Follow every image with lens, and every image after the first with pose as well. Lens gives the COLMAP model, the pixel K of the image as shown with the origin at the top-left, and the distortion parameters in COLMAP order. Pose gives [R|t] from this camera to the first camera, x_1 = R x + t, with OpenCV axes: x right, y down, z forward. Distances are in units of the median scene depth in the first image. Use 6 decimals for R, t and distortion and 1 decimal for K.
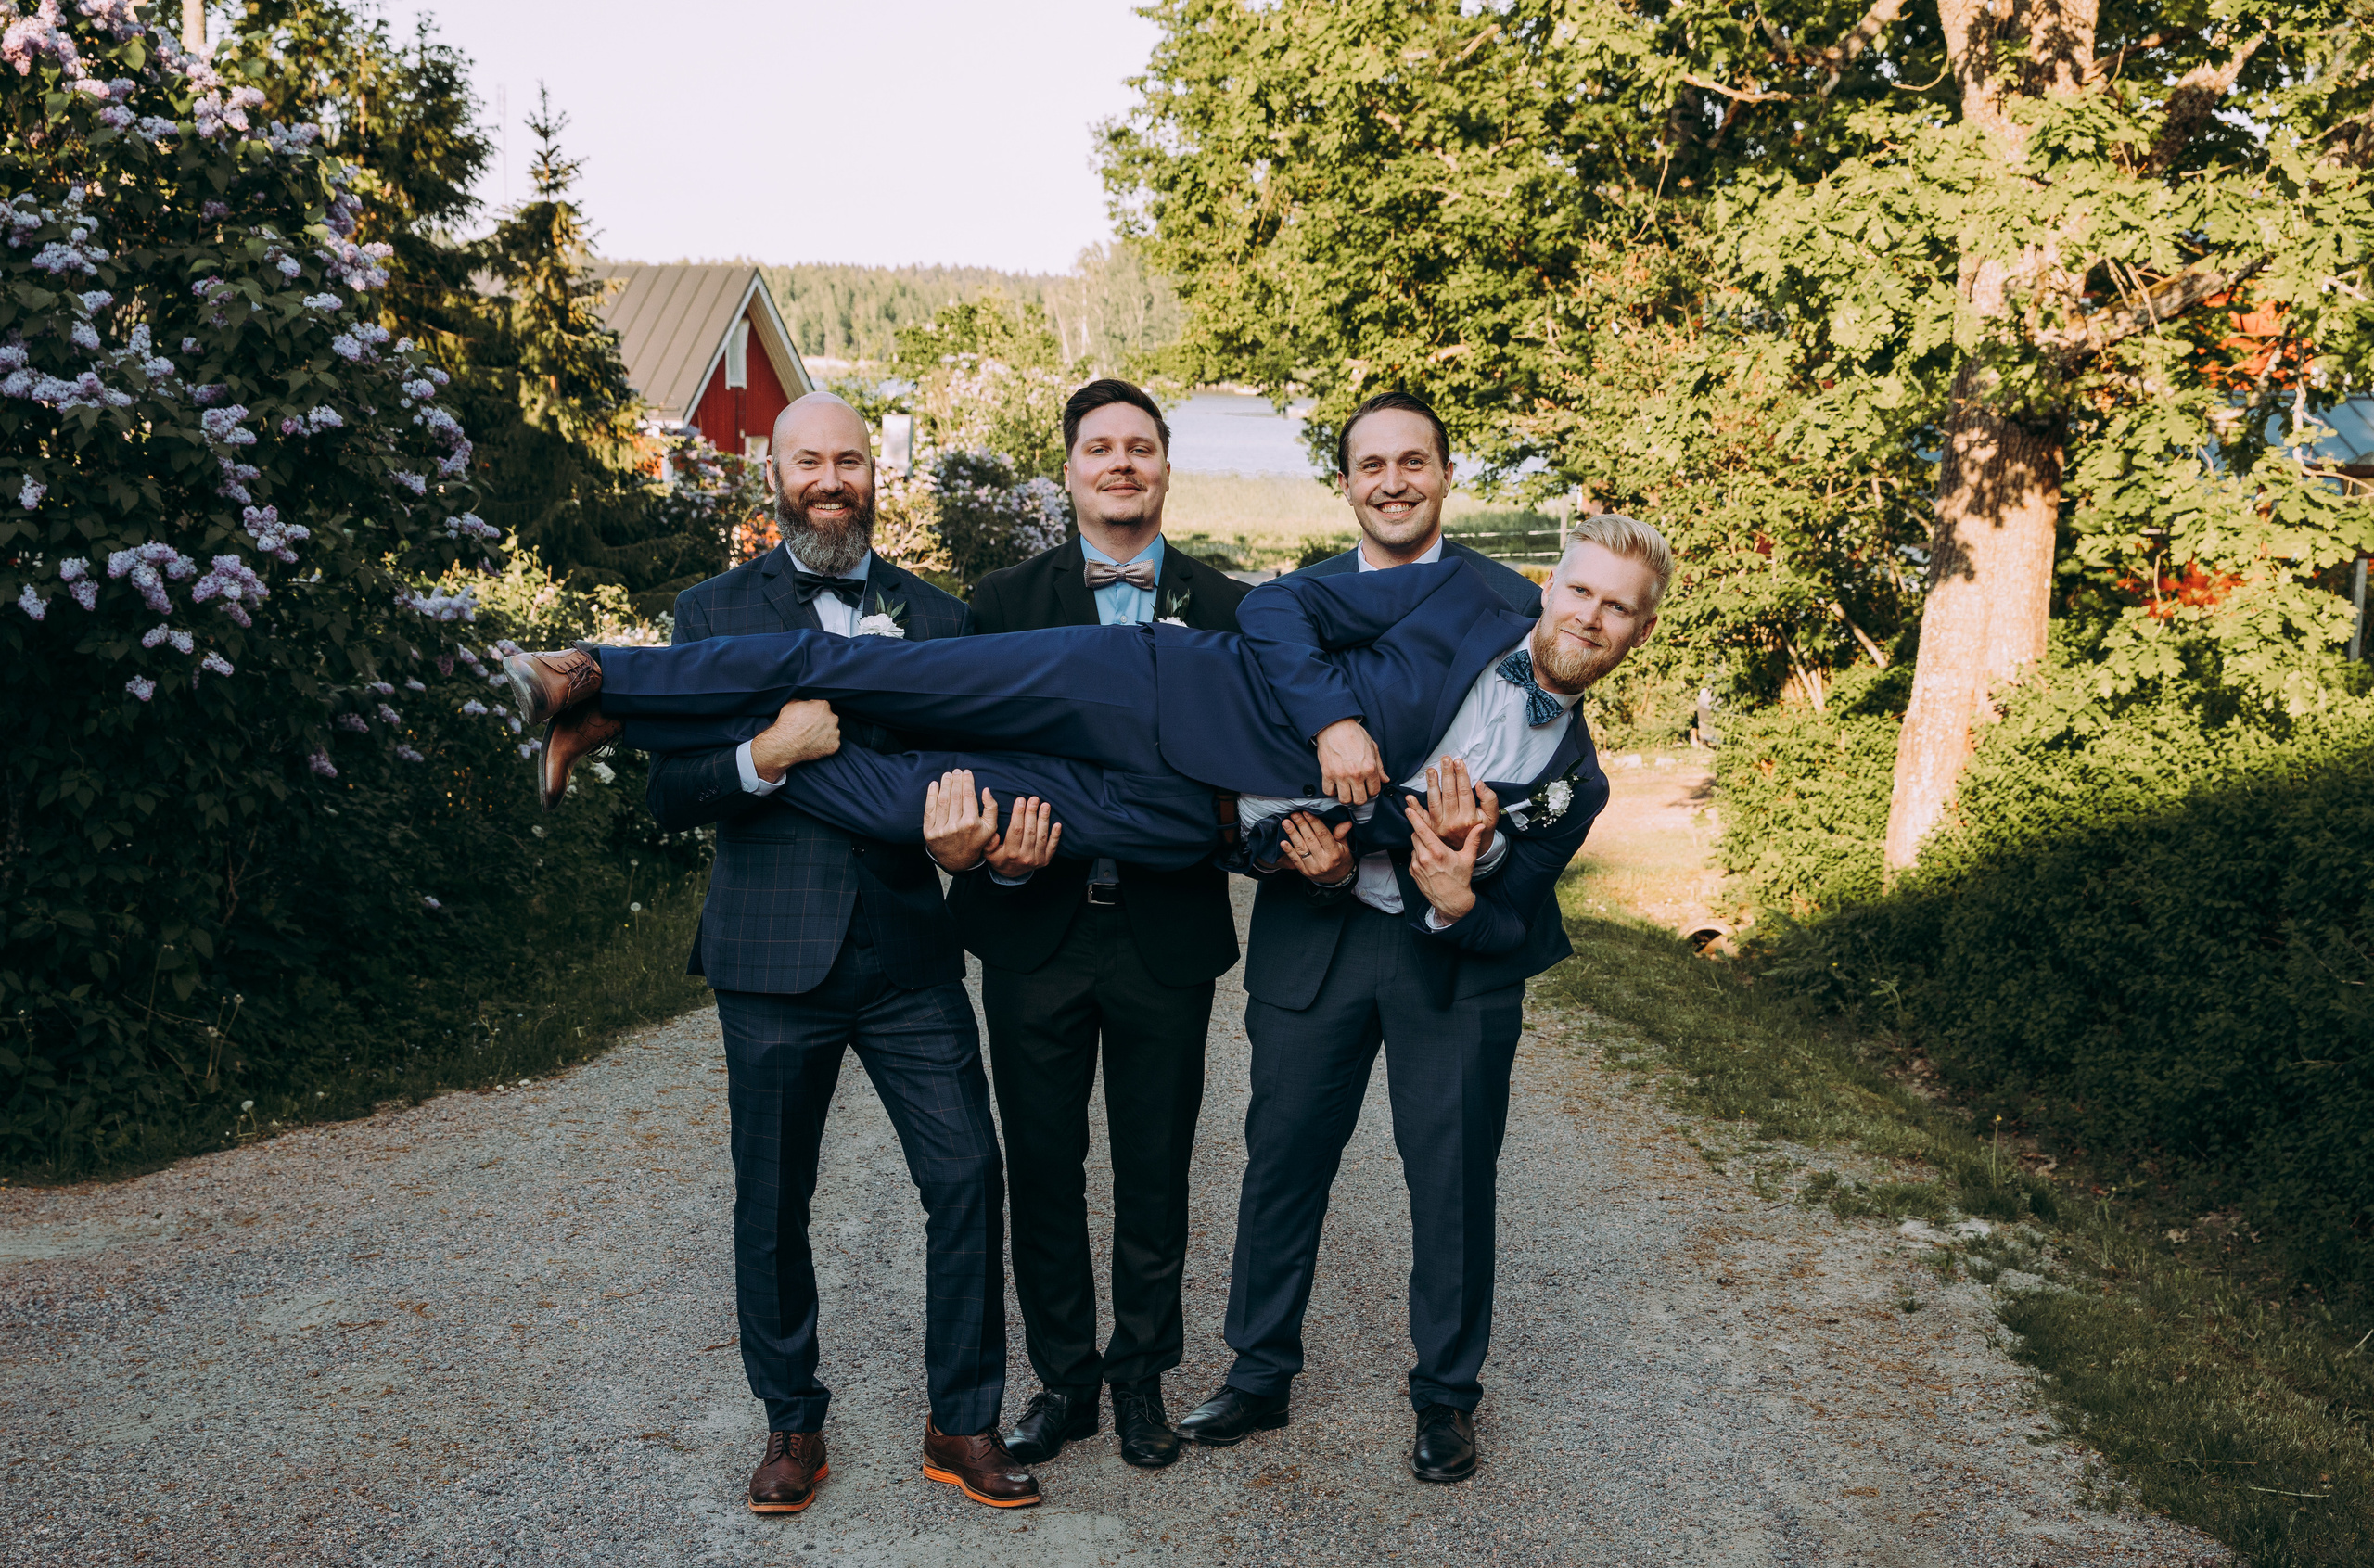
lens RADIAL K [[2940.3, 0, 1145.3], [0, 2940.3, 790.3], [0, 0, 1]] dist [0.021613, 0.352839]
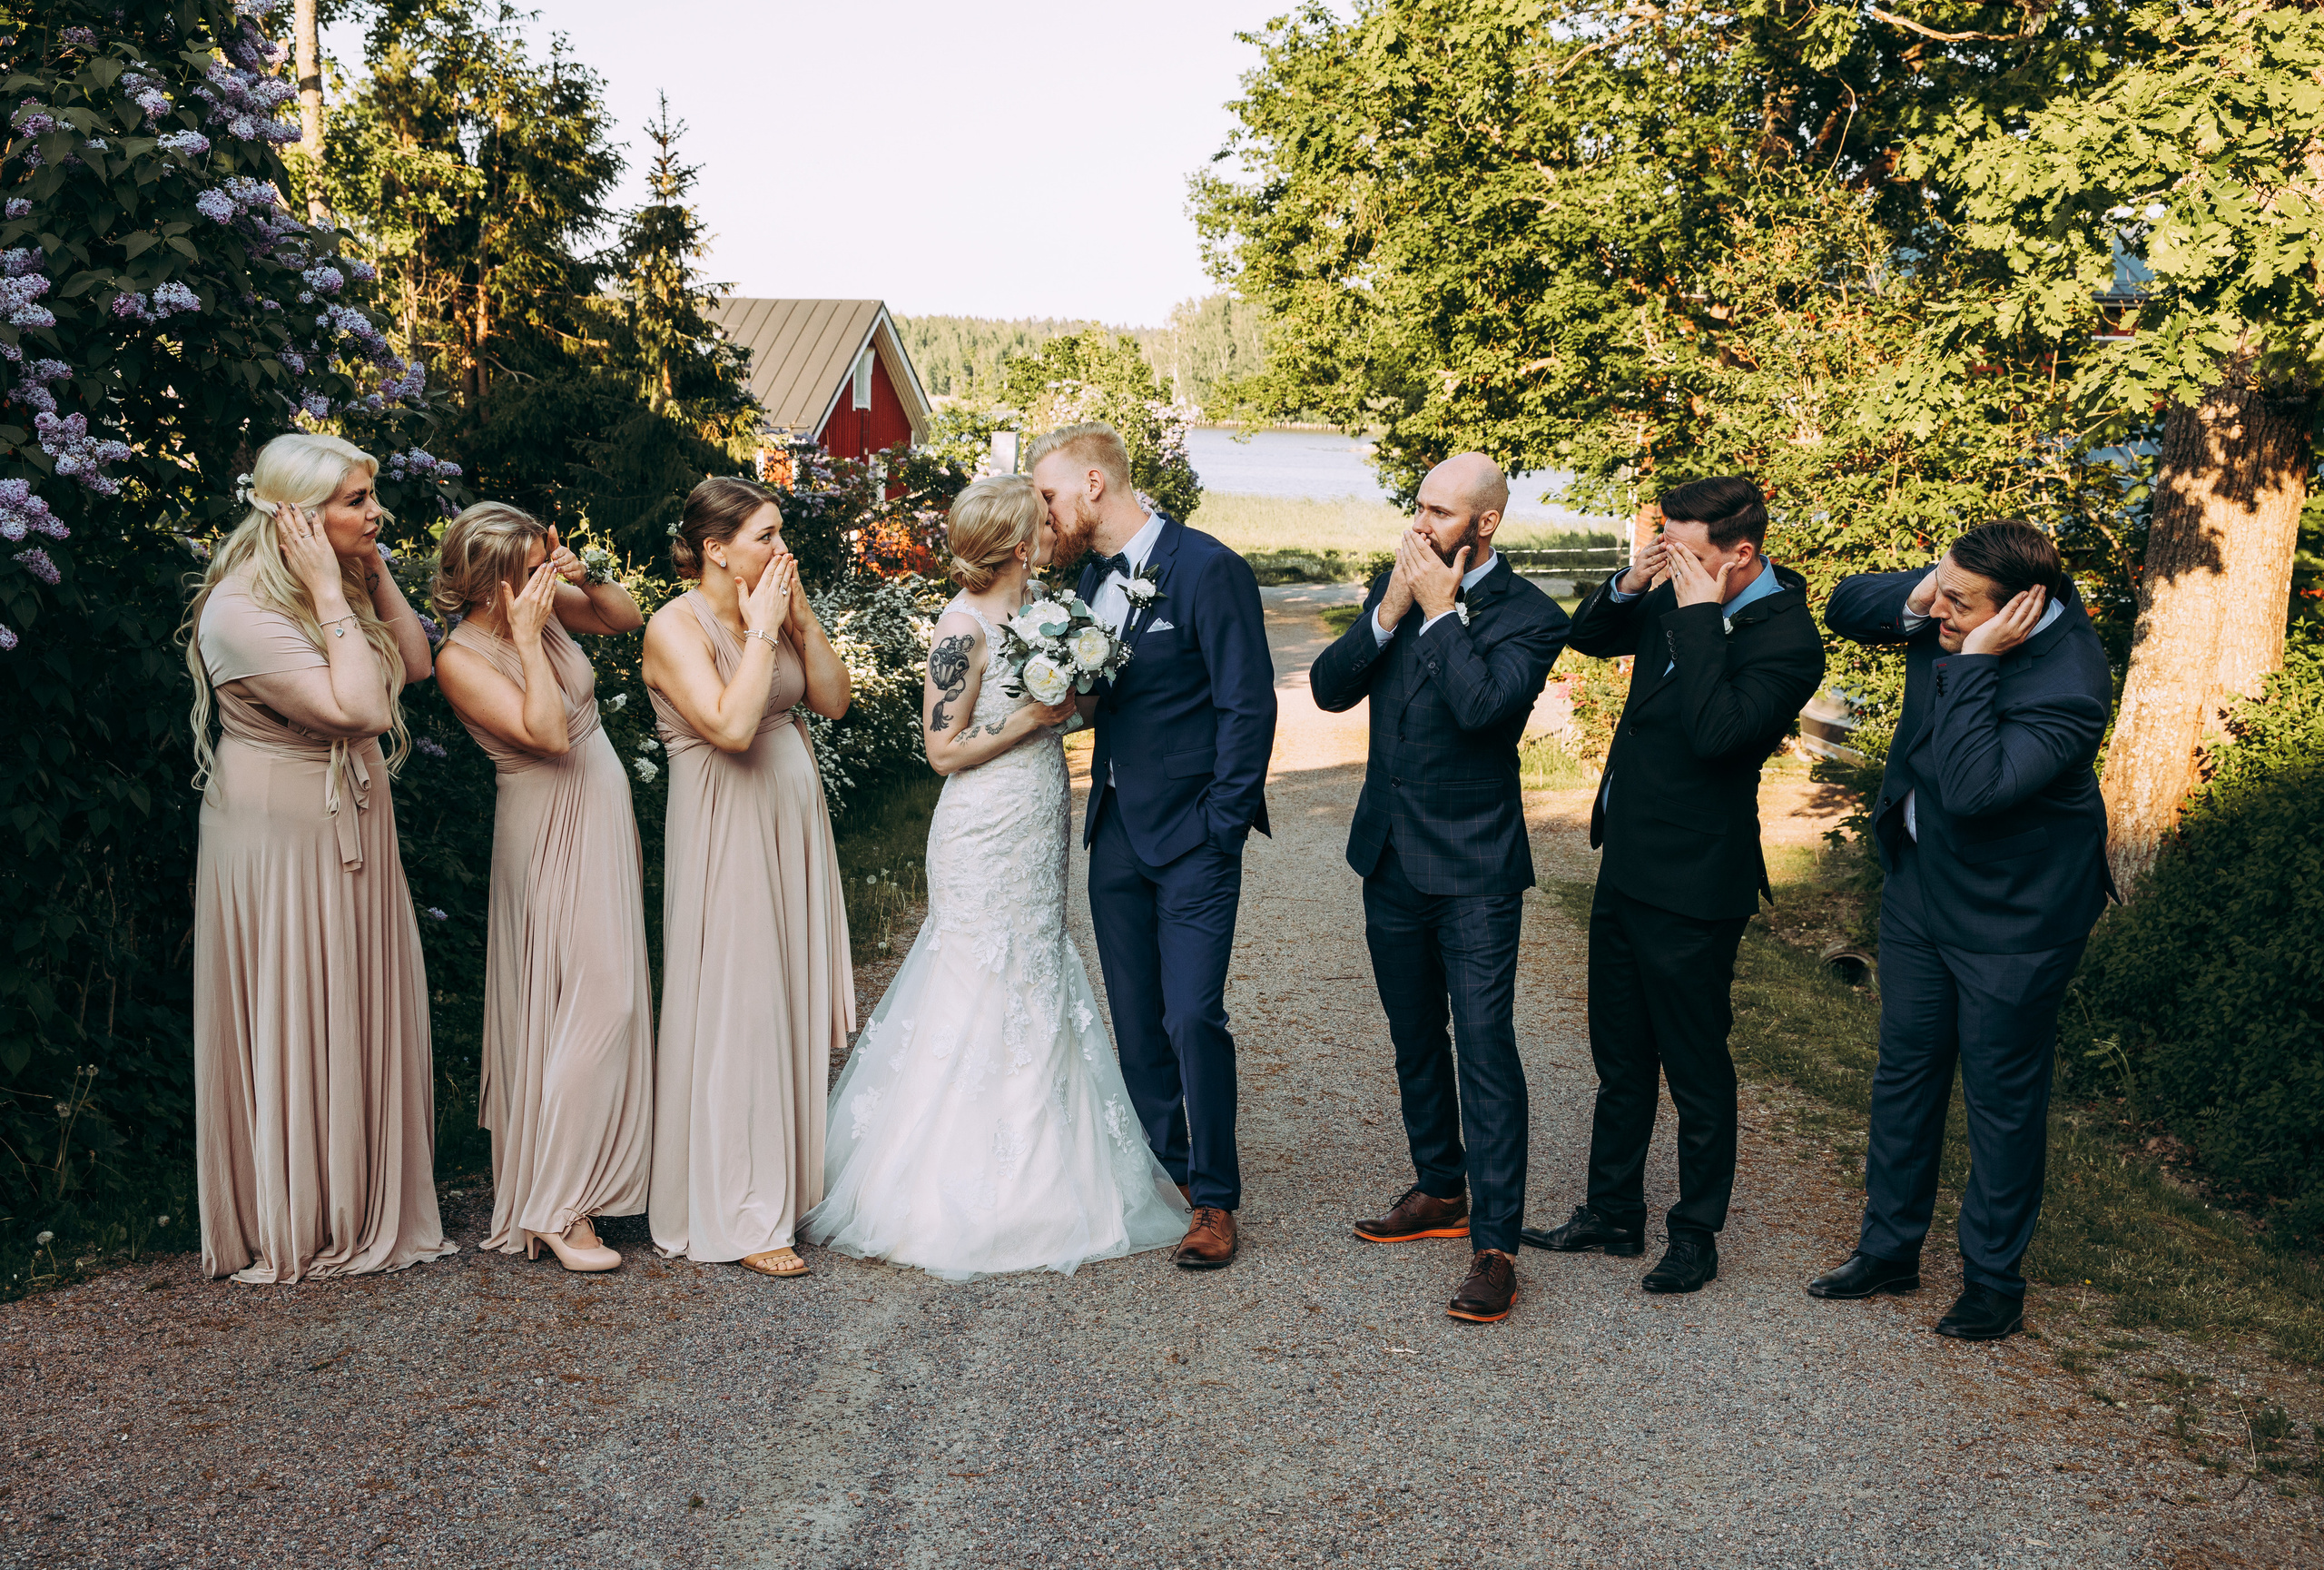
lens RADIAL K [[2569.7, 0, 1100.1], [0, 2569.7, 781.5], [0, 0, 1]] dist [0.012629, 0.031162]
pose [[0.998743, 0.018692, -0.046506, -0.005659], [-0.018602, 0.999824, 0.002374, -0.003974], [0.046542, -0.001506, 0.998915, 0.115915]]
